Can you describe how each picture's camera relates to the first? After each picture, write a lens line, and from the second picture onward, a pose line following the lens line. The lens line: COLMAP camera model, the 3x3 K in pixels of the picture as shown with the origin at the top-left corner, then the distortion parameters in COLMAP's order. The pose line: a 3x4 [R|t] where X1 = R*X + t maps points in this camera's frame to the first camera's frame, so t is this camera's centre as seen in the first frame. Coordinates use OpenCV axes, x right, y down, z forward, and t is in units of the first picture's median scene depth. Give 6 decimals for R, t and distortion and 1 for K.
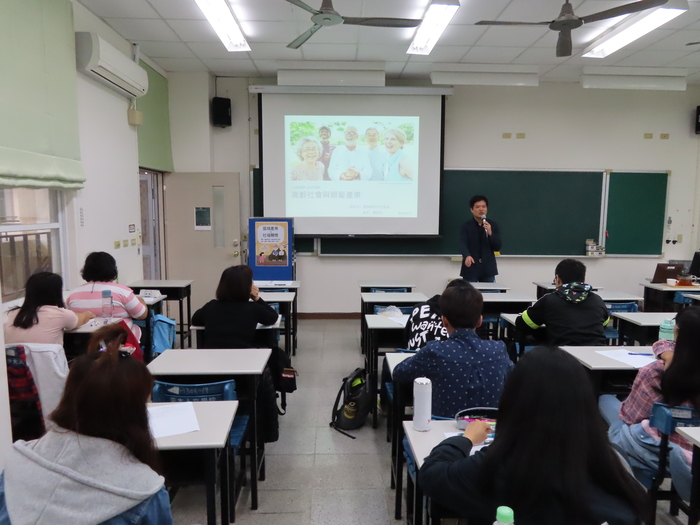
lens RADIAL K [[495.1, 0, 350.5], [0, 495.1, 258.6], [0, 0, 1]] dist [-0.015085, 0.007079]
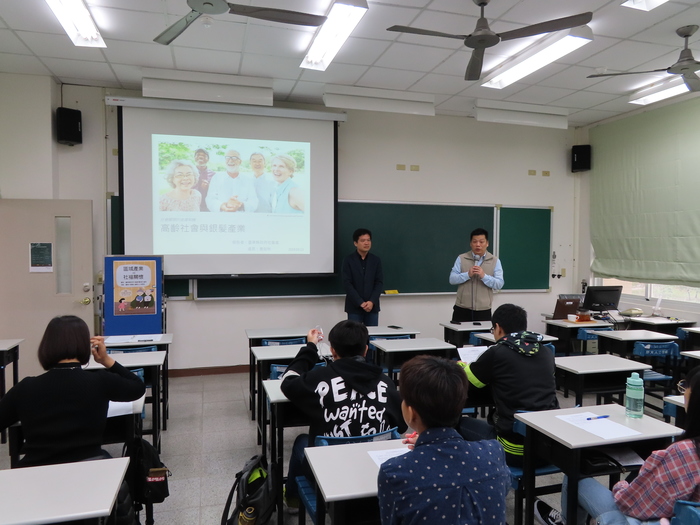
lens RADIAL K [[495.1, 0, 349.3], [0, 495.1, 261.8], [0, 0, 1]] dist [-0.015085, 0.007079]
pose [[0.969921, -0.010820, 0.243179, -0.014369], [0.026918, 0.997652, -0.062970, -0.011614], [-0.241927, 0.067622, 0.967935, 0.124790]]
